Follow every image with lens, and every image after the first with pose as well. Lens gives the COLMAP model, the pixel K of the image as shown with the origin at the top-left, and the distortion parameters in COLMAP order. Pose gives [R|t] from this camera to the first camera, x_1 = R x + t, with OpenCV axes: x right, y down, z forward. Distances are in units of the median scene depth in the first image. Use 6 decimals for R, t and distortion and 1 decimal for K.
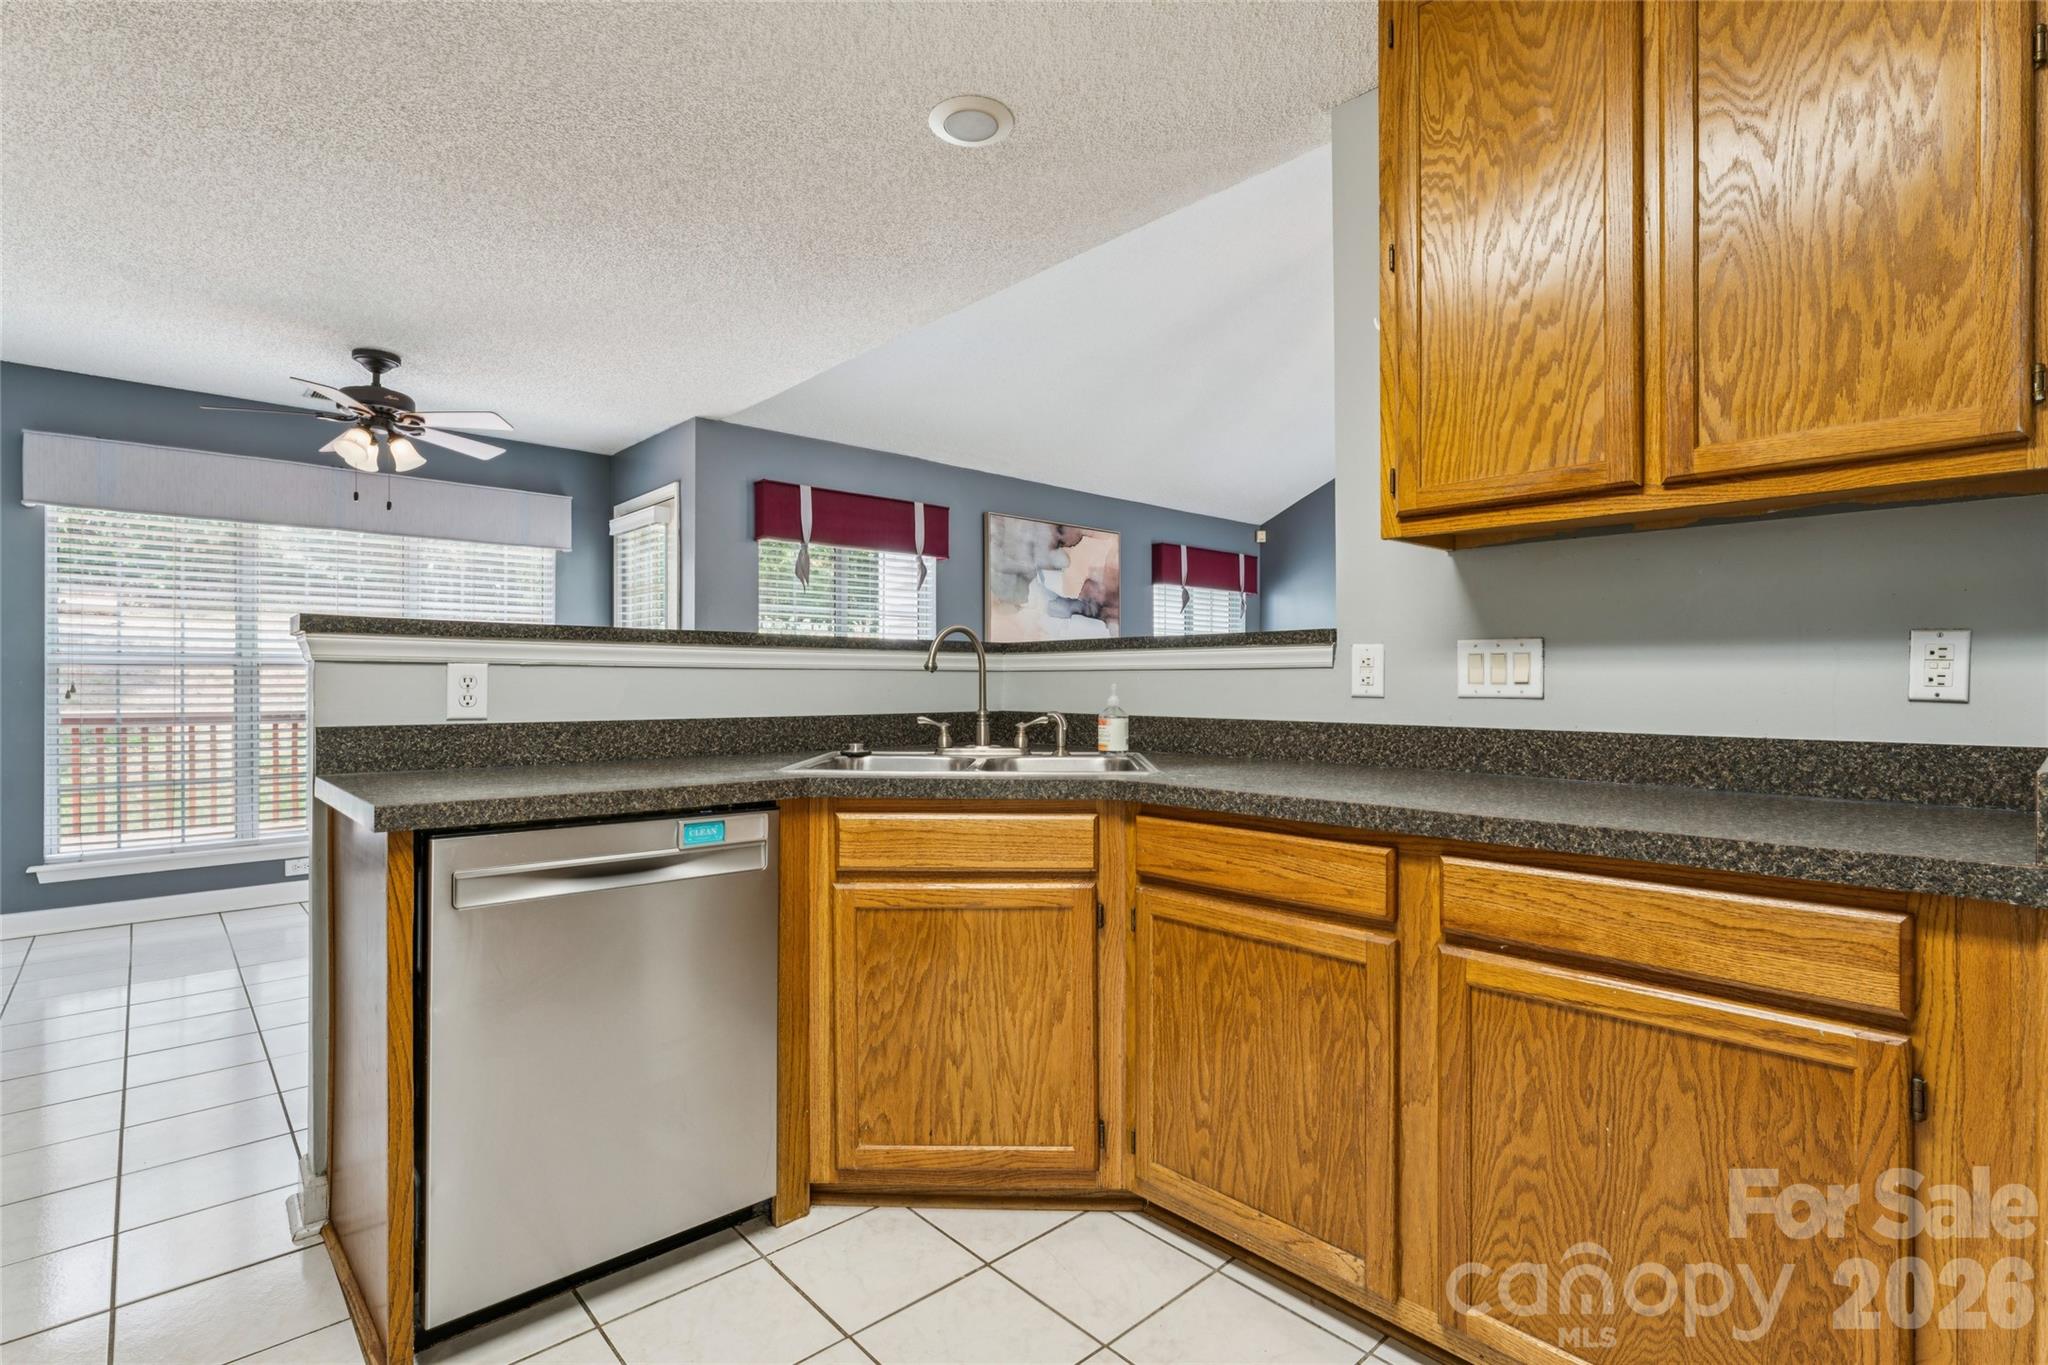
lens RADIAL K [[964.9, 0, 1022.8], [0, 964.9, 684.9], [0, 0, 1]] dist [-0.001600, 0.000177]
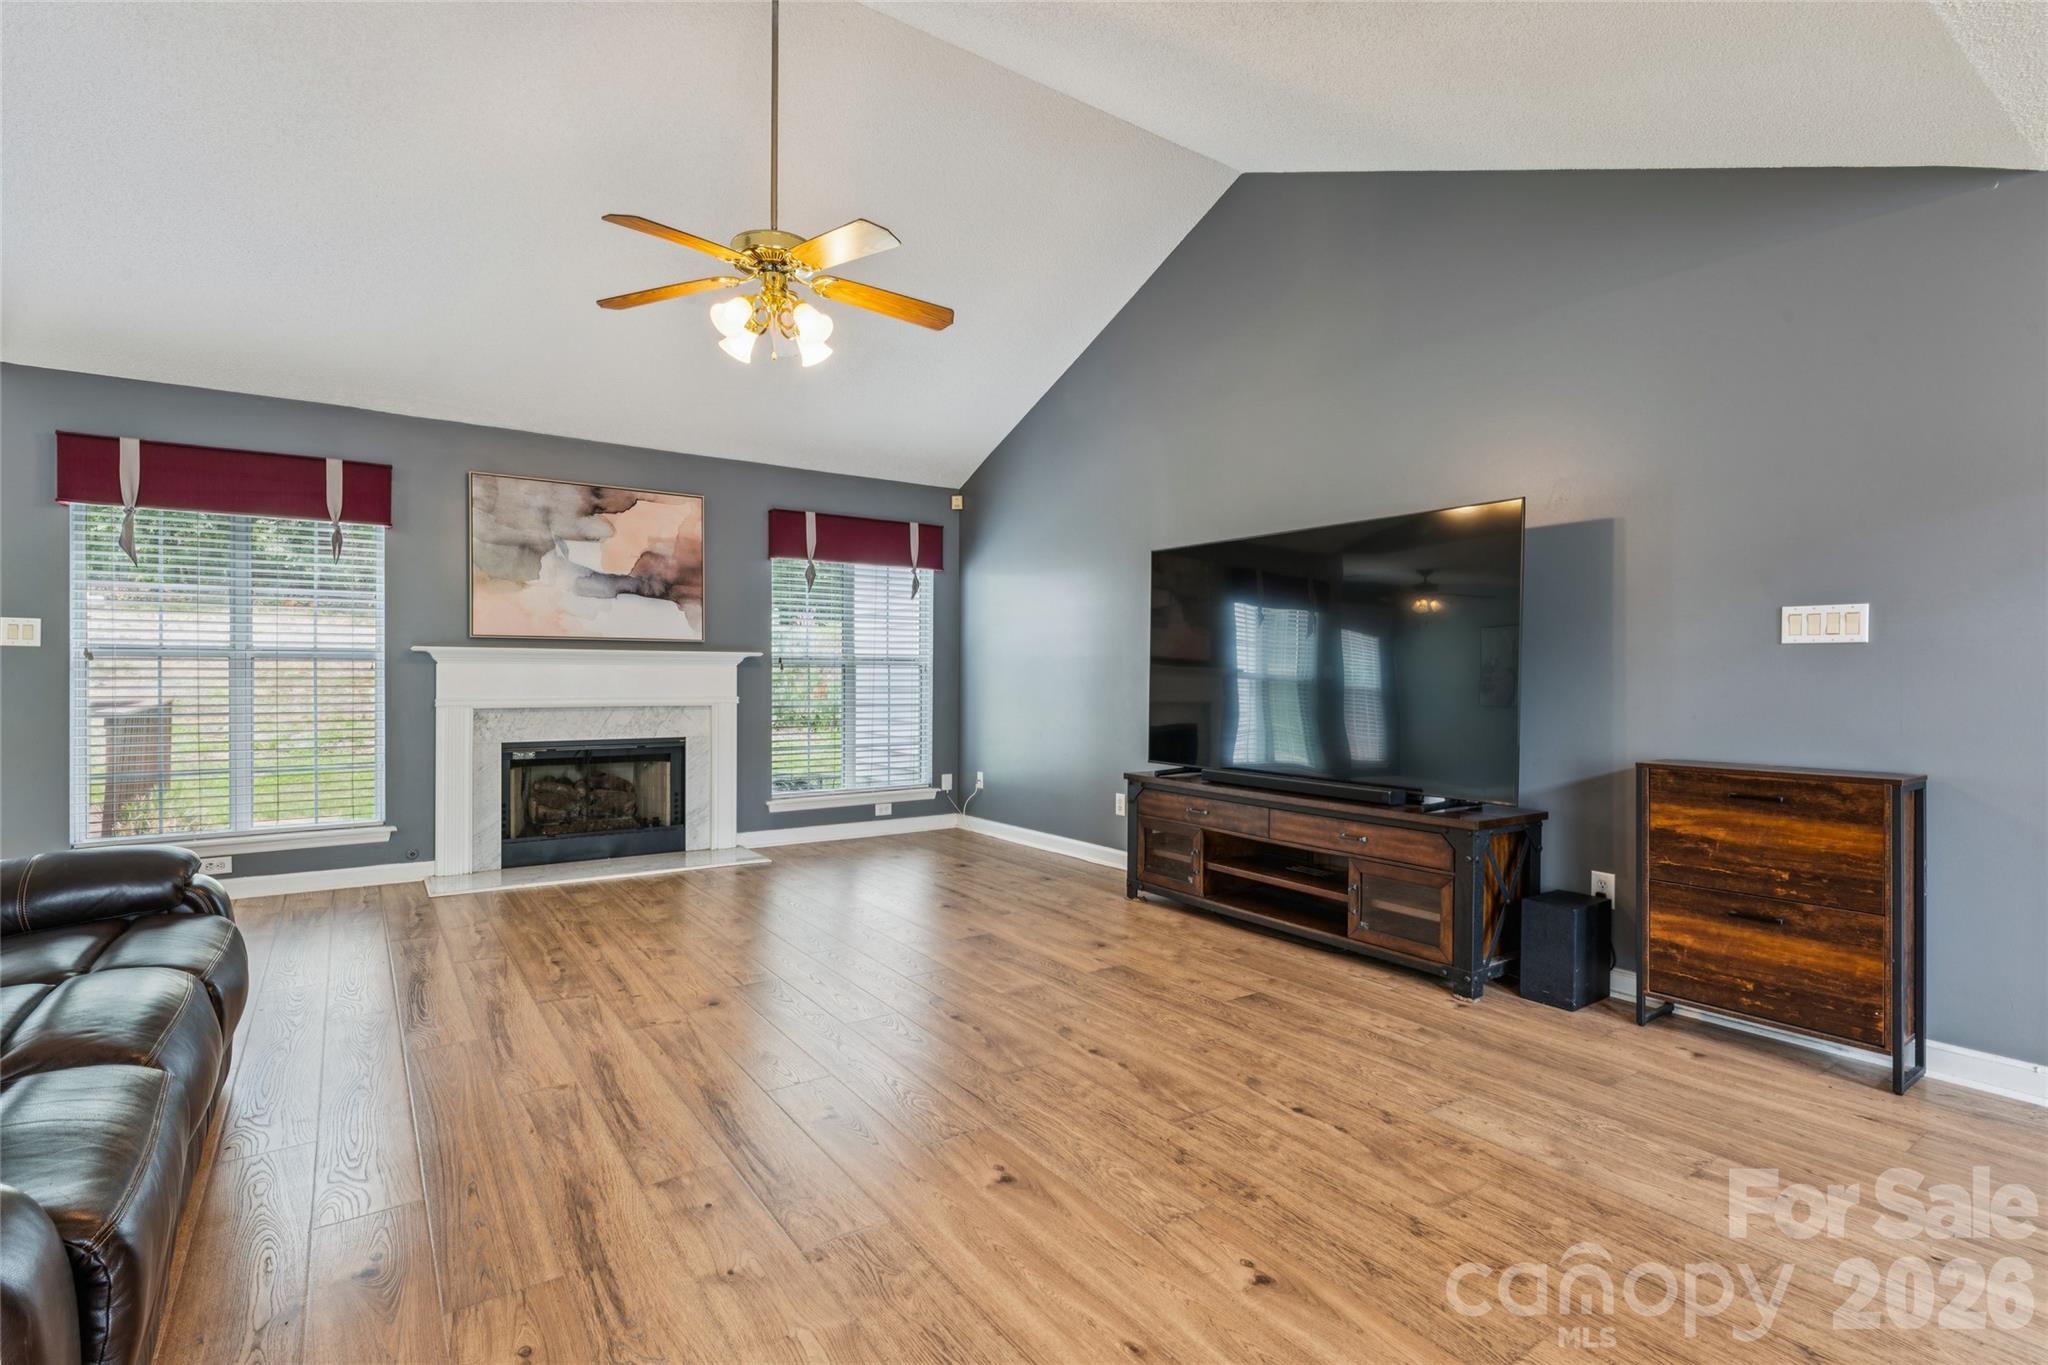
lens RADIAL K [[965.0, 0, 1026.2], [0, 965.0, 672.0], [0, 0, 1]] dist [-0.000129, 0.000181]
pose [[0.990832, 0.003114, -0.135063, 1.736547], [-0.004044, 0.999970, -0.006618, -0.002221], [0.135038, 0.007103, 0.990815, 0.725508]]
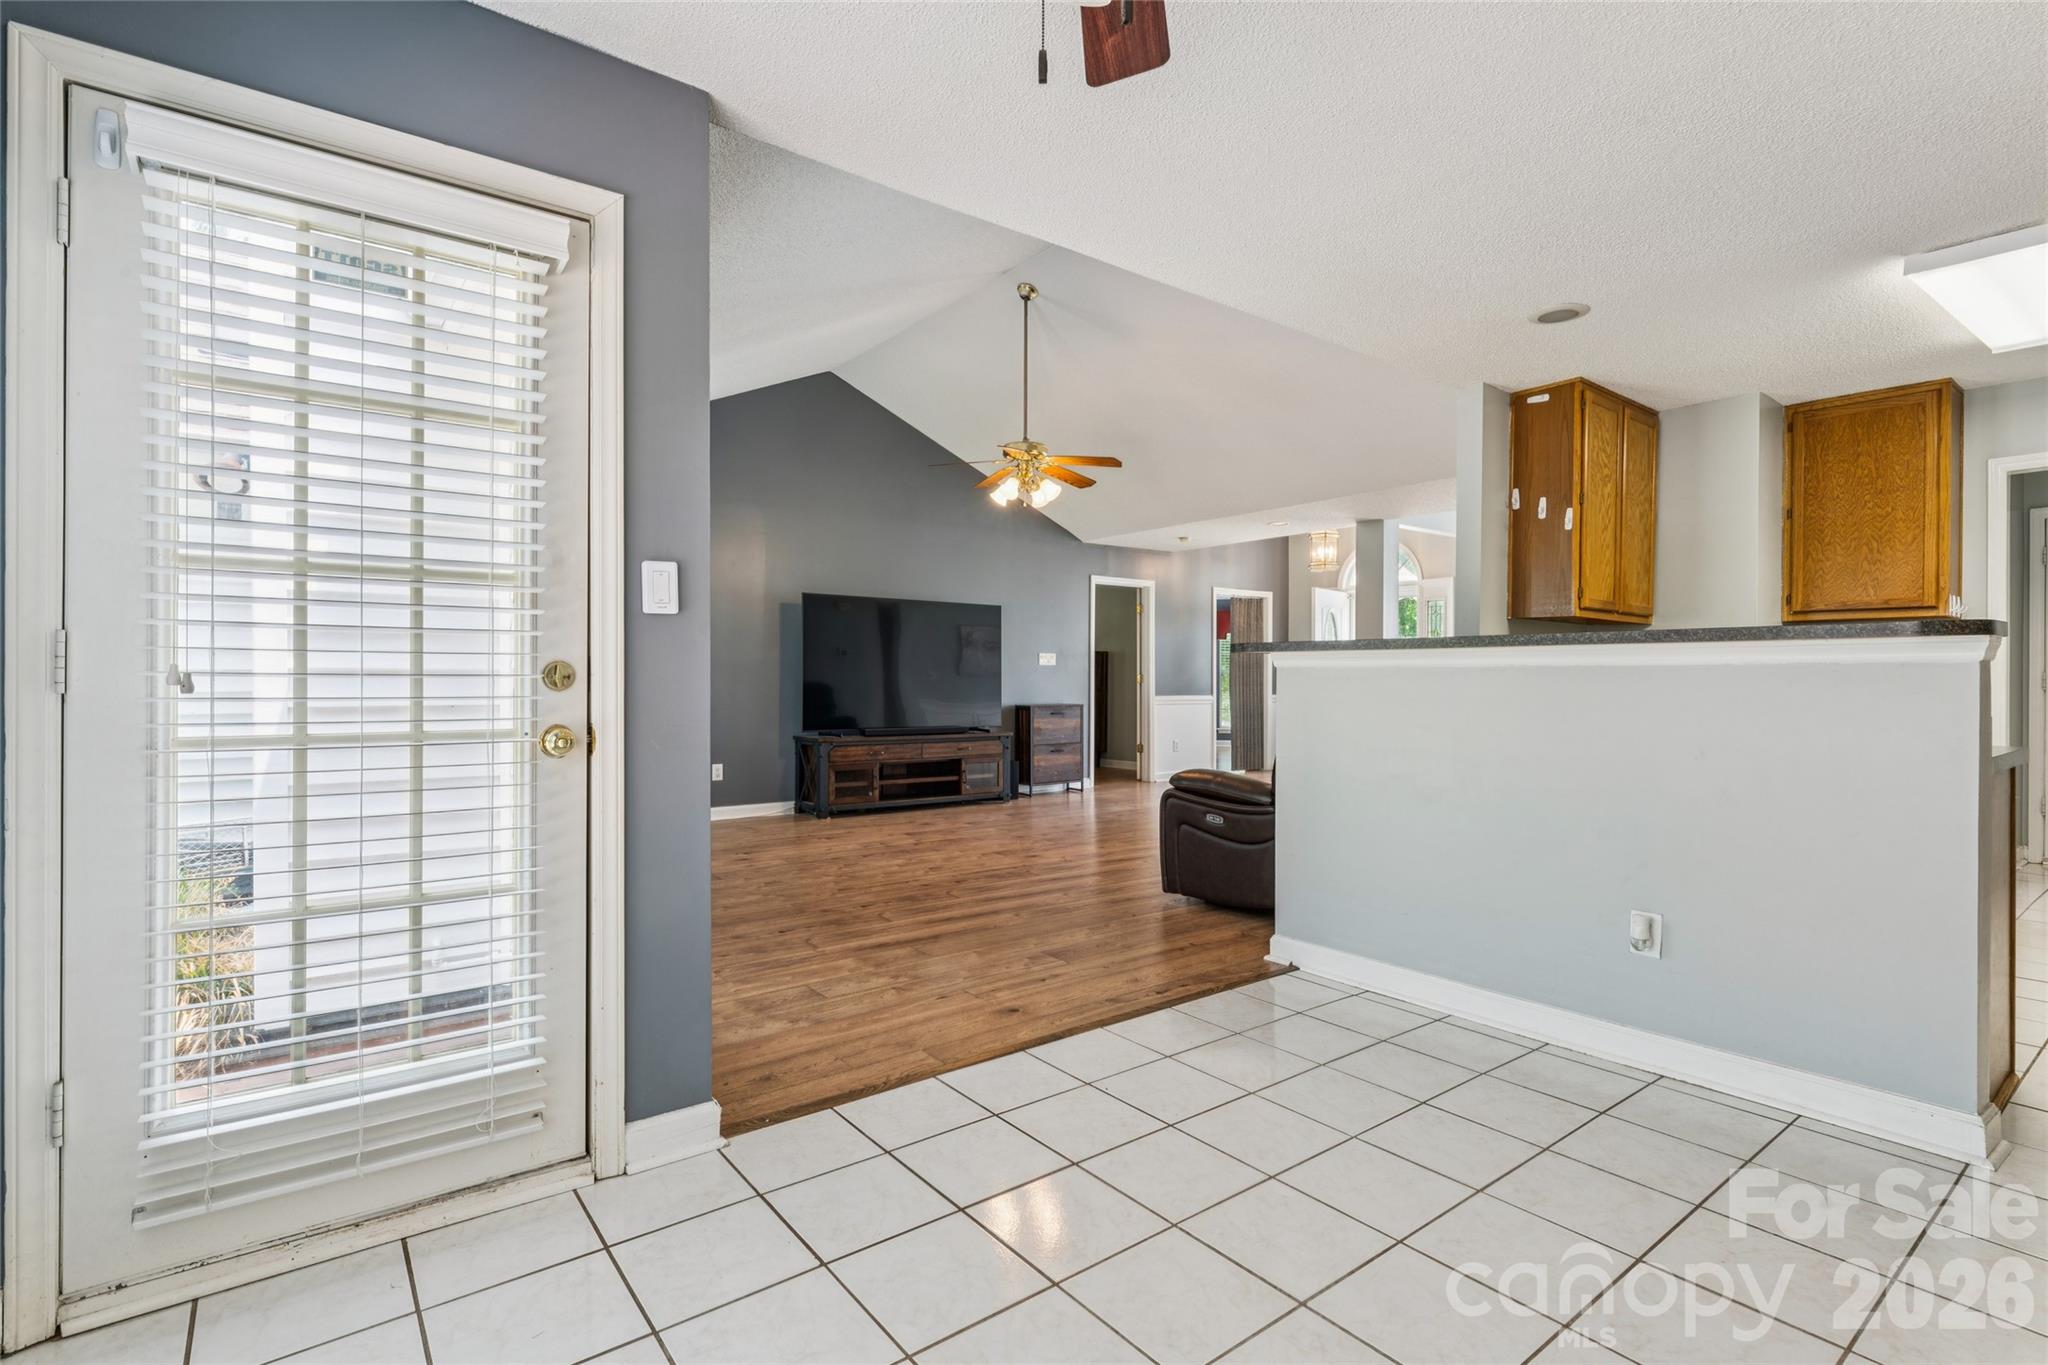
lens RADIAL K [[964.9, 0, 1022.8], [0, 964.9, 684.9], [0, 0, 1]] dist [-0.001600, 0.000177]
pose [[0.078710, -0.007625, 0.996868, -1.982584], [0.000745, 0.999971, 0.007590, -0.003939], [-0.996897, 0.000145, 0.078714, 2.074340]]
